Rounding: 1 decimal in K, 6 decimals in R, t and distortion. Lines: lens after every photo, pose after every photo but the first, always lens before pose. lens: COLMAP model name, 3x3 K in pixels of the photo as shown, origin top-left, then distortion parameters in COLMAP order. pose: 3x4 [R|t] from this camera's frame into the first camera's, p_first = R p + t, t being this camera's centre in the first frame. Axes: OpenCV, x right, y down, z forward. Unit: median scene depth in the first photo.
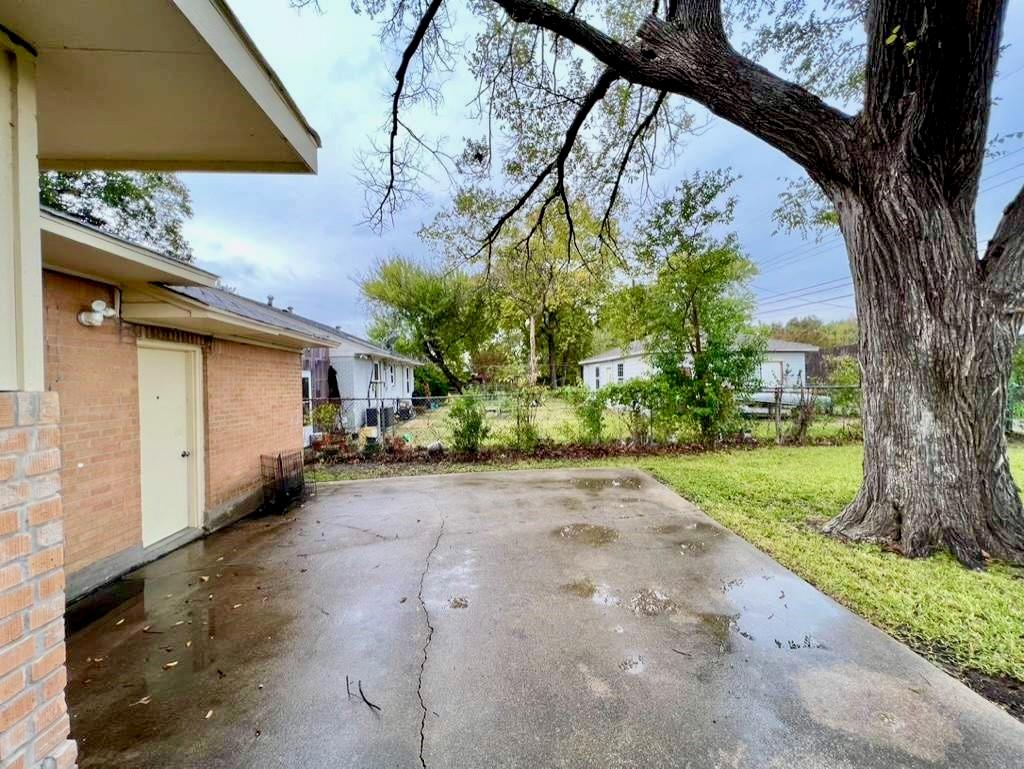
lens RADIAL K [[415.4, 0, 508.7], [0, 415.4, 387.3], [0, 0, 1]] dist [0.001044, 0.000204]
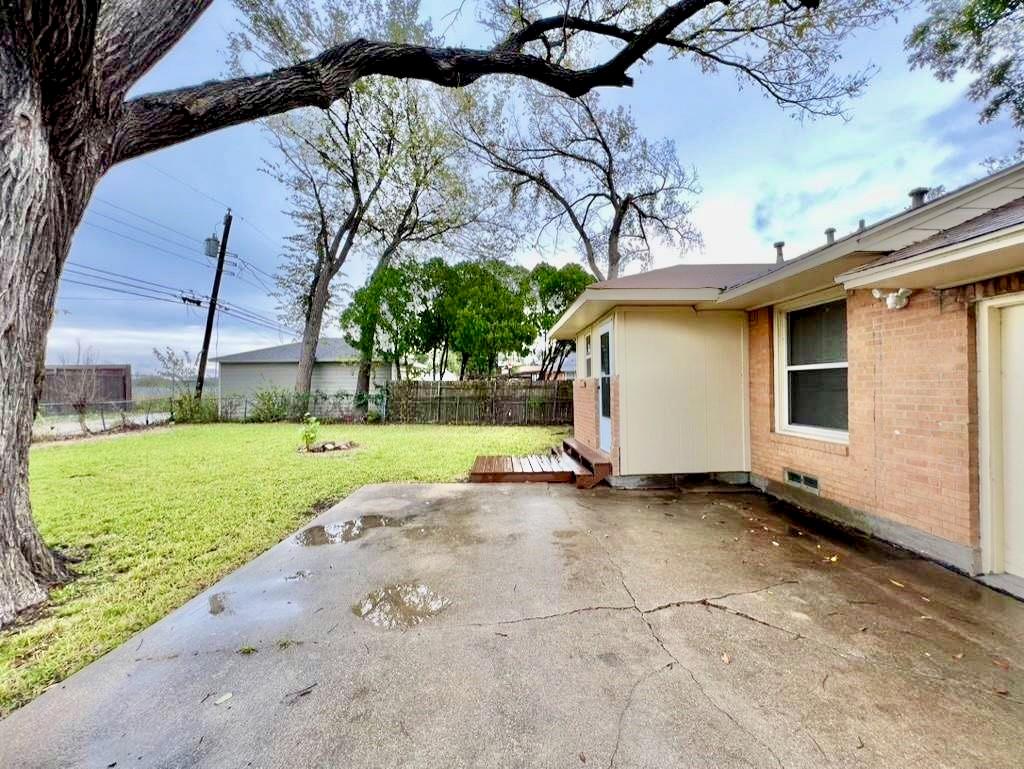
lens RADIAL K [[415.4, 0, 508.7], [0, 415.4, 387.3], [0, 0, 1]] dist [0.001044, 0.000204]
pose [[-0.999081, 0.025493, 0.034448, -0.004479], [0.026131, 0.999493, 0.018201, 0.014300], [-0.033967, 0.019084, -0.999241, 2.032263]]
